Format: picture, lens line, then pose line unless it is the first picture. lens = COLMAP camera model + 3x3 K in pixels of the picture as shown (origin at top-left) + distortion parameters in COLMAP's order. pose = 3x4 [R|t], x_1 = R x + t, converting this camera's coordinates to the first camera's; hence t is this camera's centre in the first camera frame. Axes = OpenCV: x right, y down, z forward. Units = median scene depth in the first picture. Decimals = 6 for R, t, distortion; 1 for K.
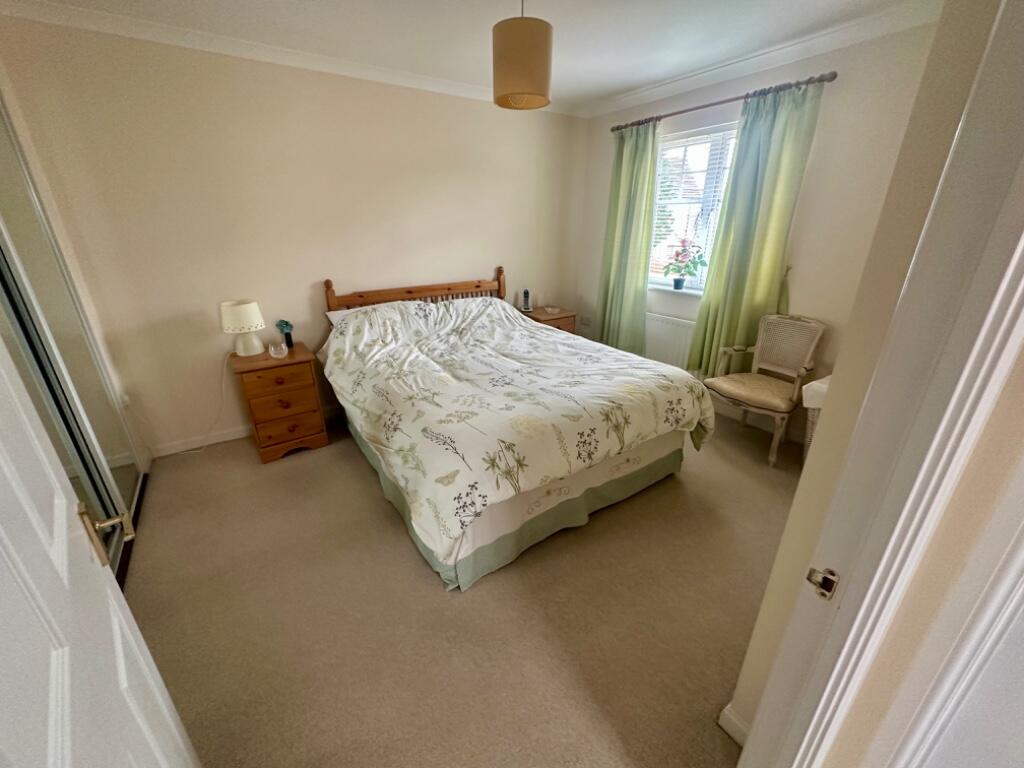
lens RADIAL K [[408.1, 0, 512.9], [0, 408.1, 385.4], [0, 0, 1]] dist [-0.000787, -0.000068]
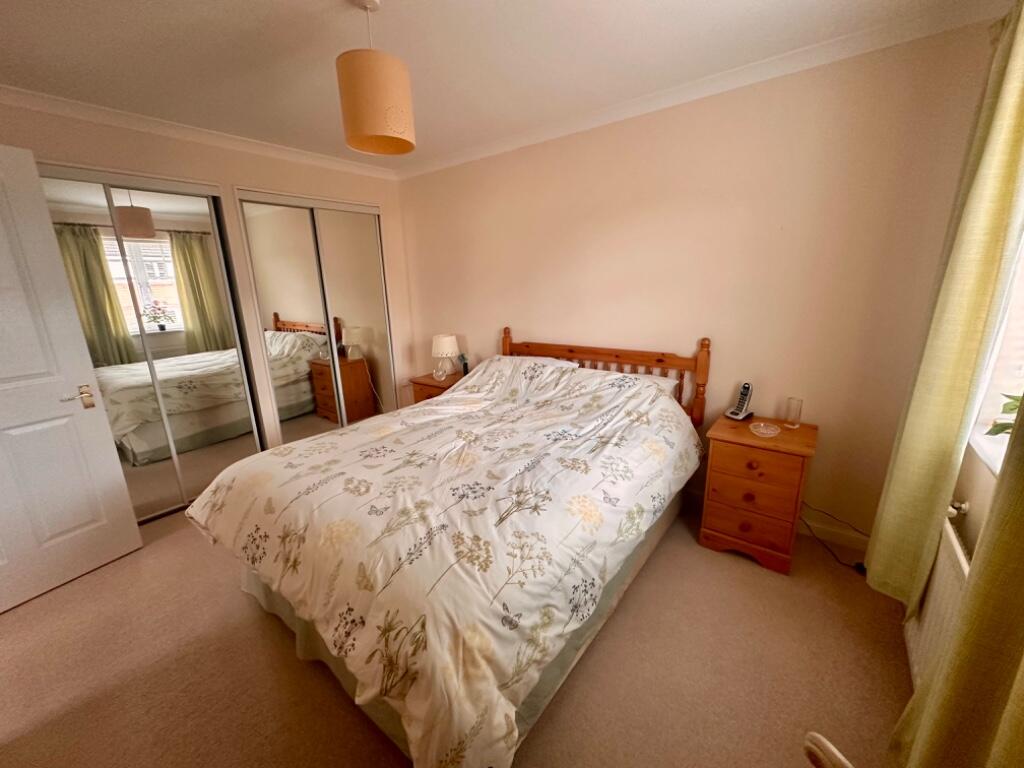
lens RADIAL K [[408.1, 0, 512.3], [0, 408.1, 383.3], [0, 0, 1]] dist [-0.000787, -0.000068]
pose [[0.311024, 0.231699, -0.921727, 0.710723], [-0.326527, 0.936844, 0.125318, -0.300922], [0.892550, 0.261991, 0.367036, 0.741065]]
